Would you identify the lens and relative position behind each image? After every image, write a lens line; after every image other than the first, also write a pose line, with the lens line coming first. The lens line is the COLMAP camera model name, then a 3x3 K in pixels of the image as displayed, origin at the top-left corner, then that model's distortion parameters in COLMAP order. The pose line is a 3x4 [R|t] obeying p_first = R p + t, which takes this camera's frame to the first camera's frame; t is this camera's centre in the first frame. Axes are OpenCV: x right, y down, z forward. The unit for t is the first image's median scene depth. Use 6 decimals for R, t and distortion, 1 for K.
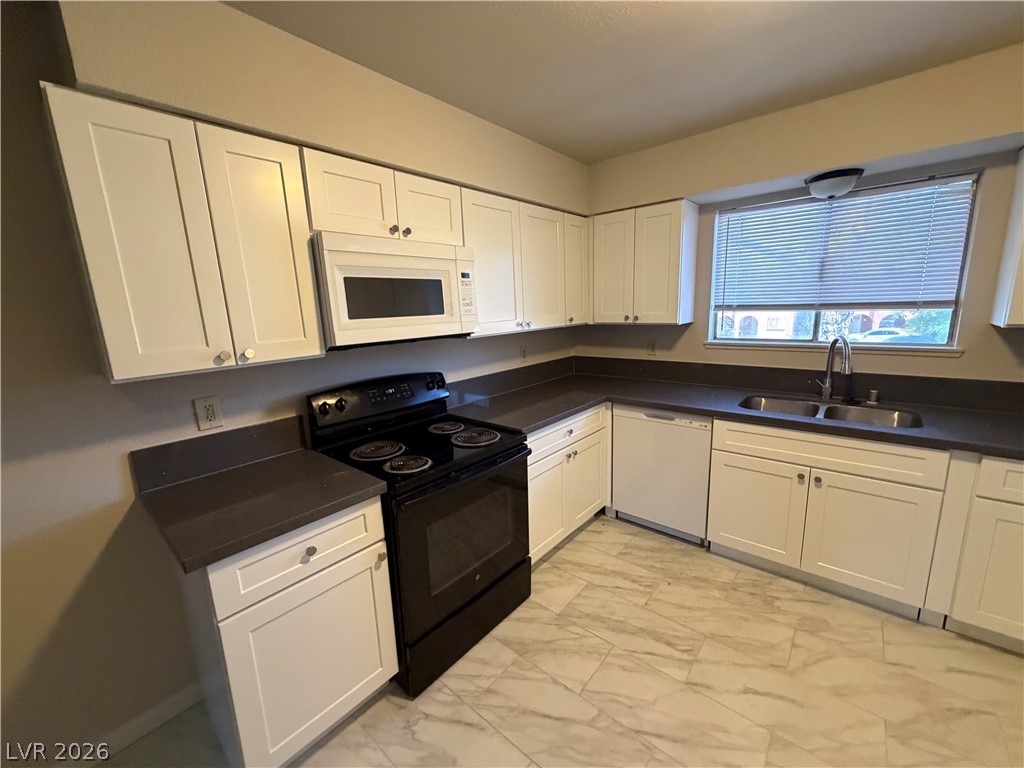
lens RADIAL K [[408.3, 0, 509.8], [0, 408.3, 383.9], [0, 0, 1]] dist [-0.000706, 0.000246]
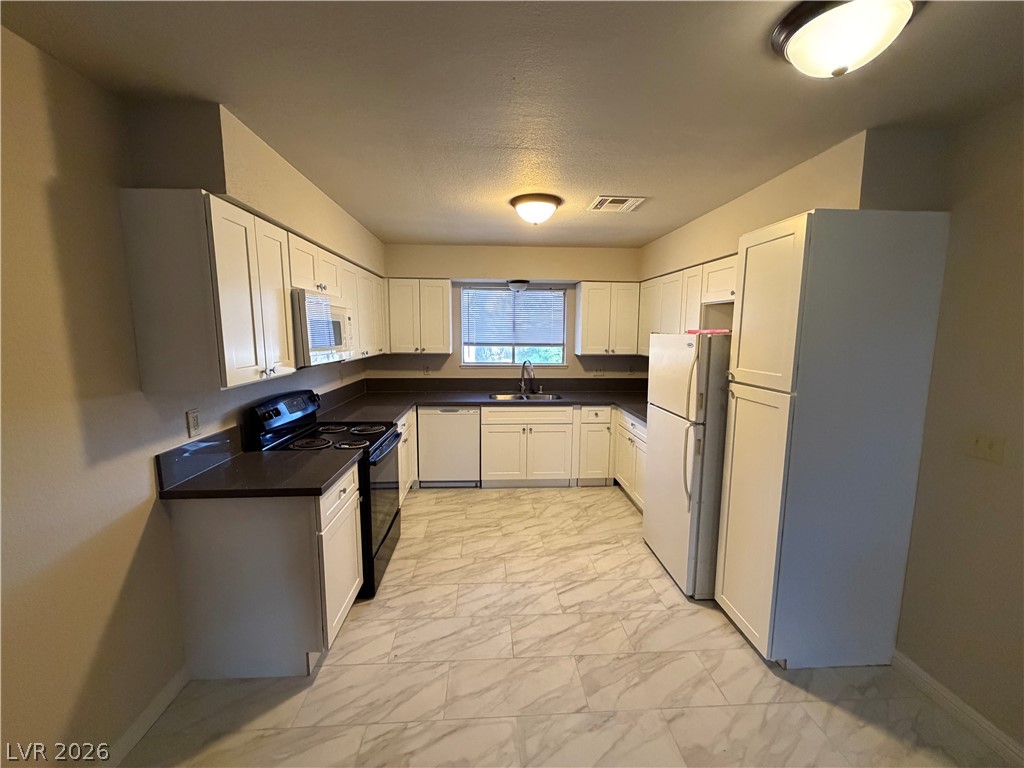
lens RADIAL K [[408.3, 0, 509.8], [0, 408.3, 383.9], [0, 0, 1]] dist [-0.000706, 0.000246]
pose [[0.719628, -0.045419, 0.692873, -0.667084], [0.099413, 0.994318, -0.038072, 0.070738], [-0.687207, 0.096279, 0.720054, -0.384191]]
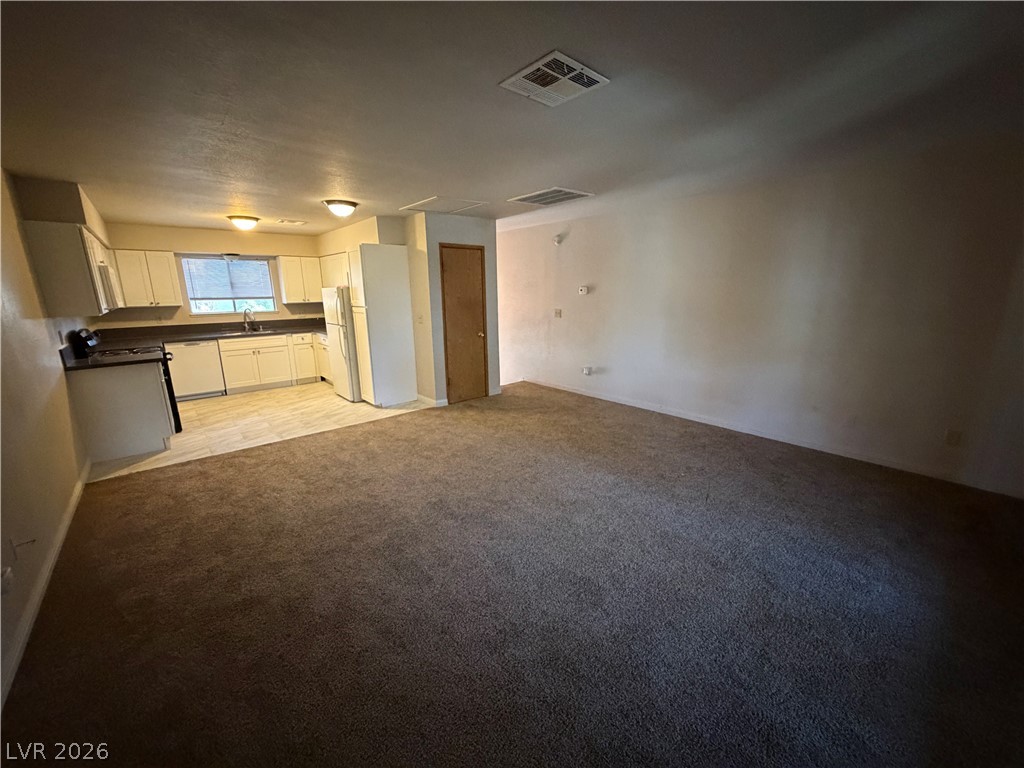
lens RADIAL K [[408.3, 0, 509.8], [0, 408.3, 383.9], [0, 0, 1]] dist [-0.000706, 0.000246]
pose [[0.155910, -0.186910, 0.969926, -1.953048], [0.197198, 0.968057, 0.154852, 0.347459], [-0.967887, 0.167124, 0.187788, -1.370313]]
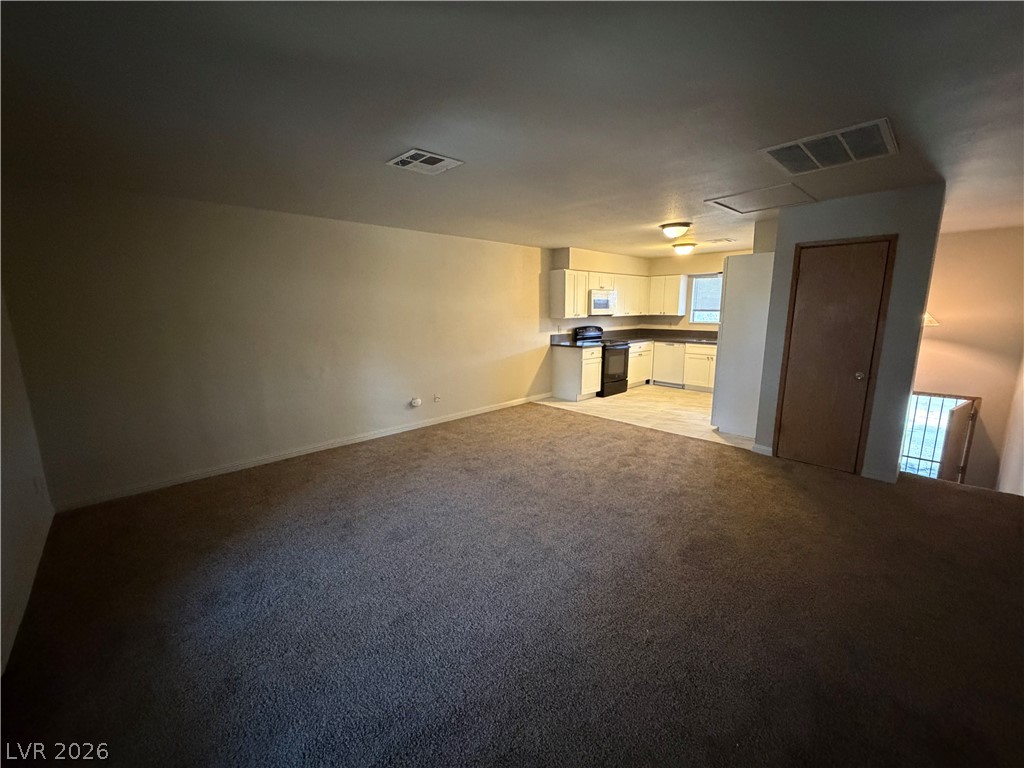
lens RADIAL K [[408.3, 0, 509.8], [0, 408.3, 383.9], [0, 0, 1]] dist [-0.000706, 0.000246]
pose [[0.993894, 0.050080, -0.098322, -0.605669], [-0.050520, 0.998721, -0.001985, 0.520053], [0.098096, 0.006940, 0.995153, -2.566278]]
